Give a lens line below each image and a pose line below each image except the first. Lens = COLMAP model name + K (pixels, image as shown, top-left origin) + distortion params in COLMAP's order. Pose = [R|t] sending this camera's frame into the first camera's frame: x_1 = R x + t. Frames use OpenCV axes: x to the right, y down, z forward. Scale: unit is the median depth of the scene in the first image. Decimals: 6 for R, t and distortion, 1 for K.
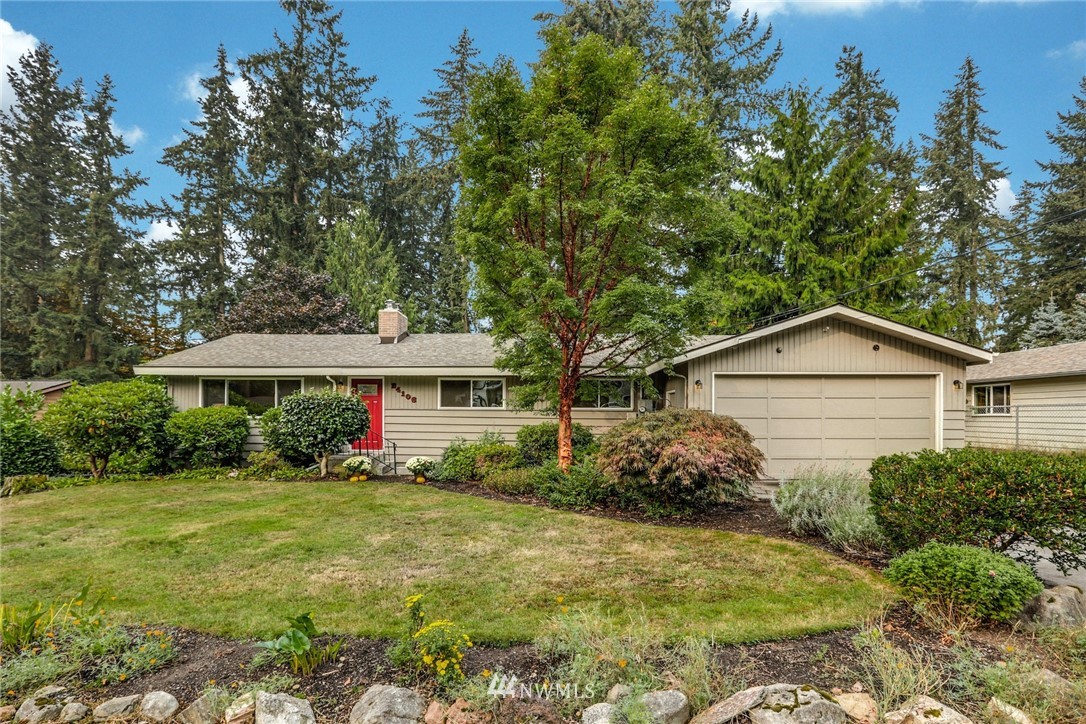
lens RADIAL K [[497.0, 0, 543.0], [0, 497.0, 362.0], [0, 0, 1]] dist [-0.002535, -0.000237]
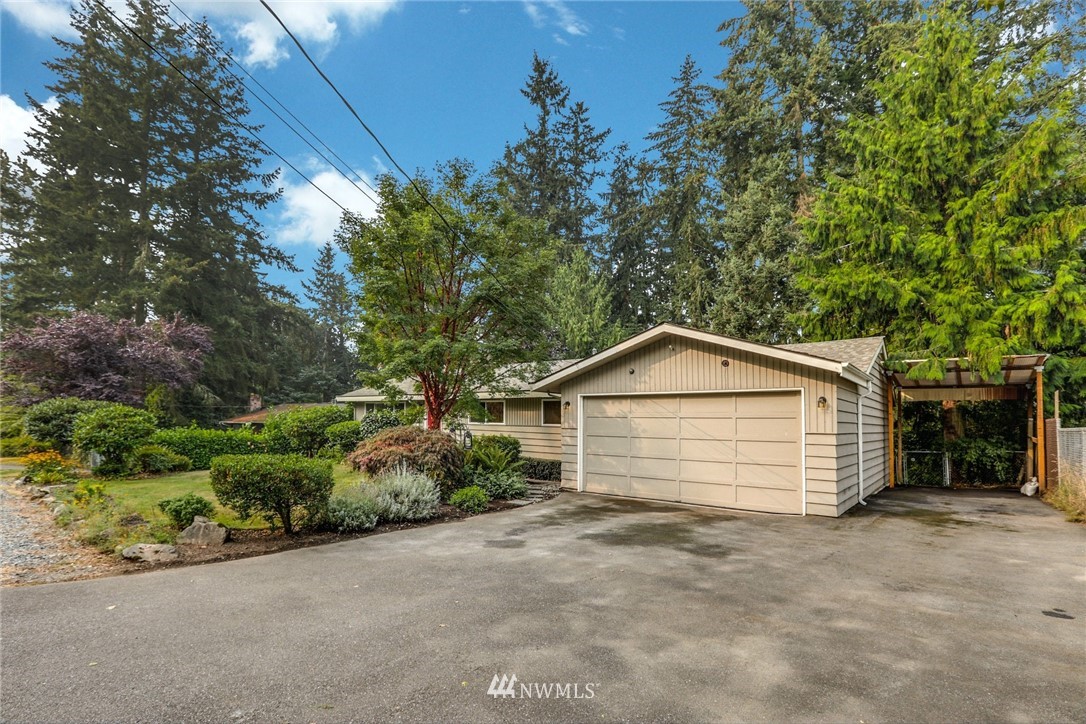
lens RADIAL K [[496.2, 0, 535.9], [0, 496.2, 360.9], [0, 0, 1]] dist [-0.039788, 0.011234]
pose [[0.809875, -0.060544, -0.583469, 0.679813], [0.038514, 0.998001, -0.050100, -0.000951], [0.585336, 0.018103, 0.810588, 0.035220]]
